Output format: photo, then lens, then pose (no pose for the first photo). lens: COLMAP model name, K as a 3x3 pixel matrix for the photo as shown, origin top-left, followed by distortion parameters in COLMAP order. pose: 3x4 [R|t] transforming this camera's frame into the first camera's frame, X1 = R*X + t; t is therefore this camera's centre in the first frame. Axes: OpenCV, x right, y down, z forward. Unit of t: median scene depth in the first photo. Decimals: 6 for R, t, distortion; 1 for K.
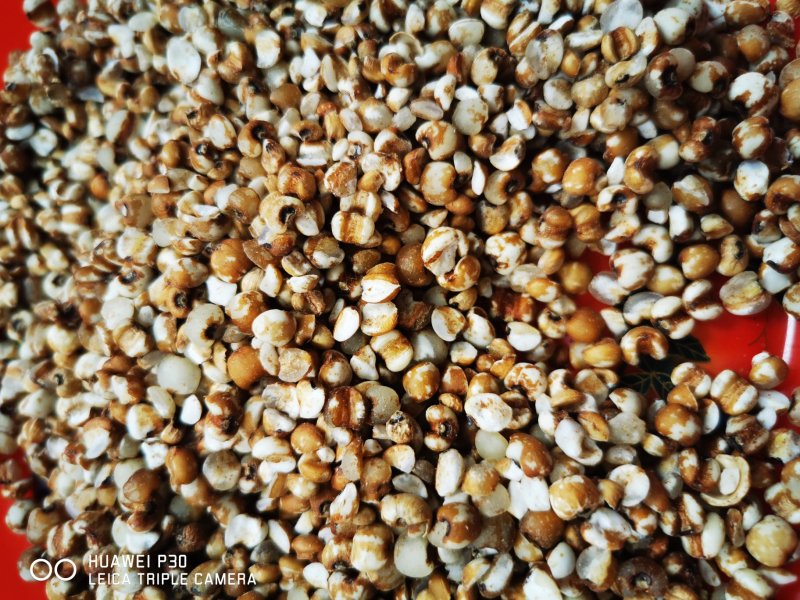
lens RADIAL K [[677.1, 0, 400.0], [0, 677.1, 300.0], [0, 0, 1]] dist [-0.038511, -0.006193]
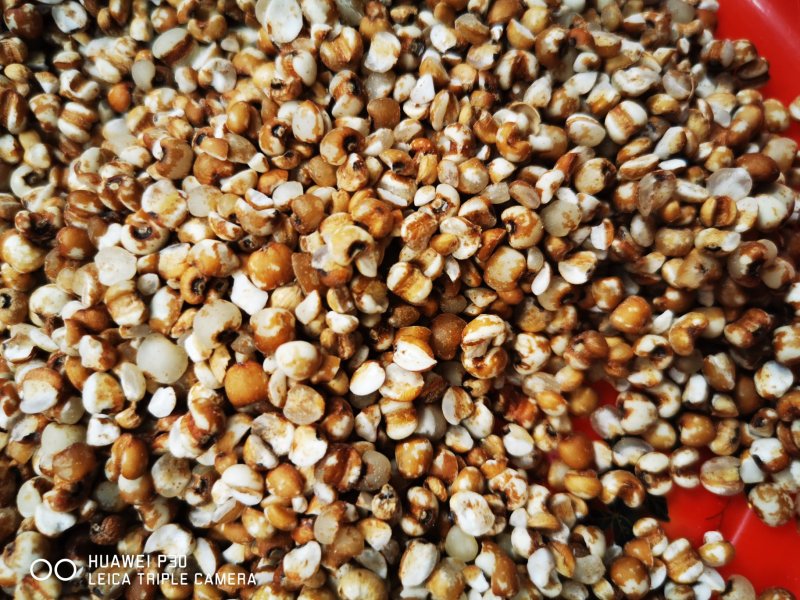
lens RADIAL K [[677.1, 0, 400.0], [0, 677.1, 300.0], [0, 0, 1]] dist [-0.038511, -0.006193]
pose [[0.911108, 0.357094, 0.205829, -0.260631], [-0.368301, 0.929540, 0.017631, -0.095022], [-0.185031, -0.091870, 0.978429, 0.086265]]
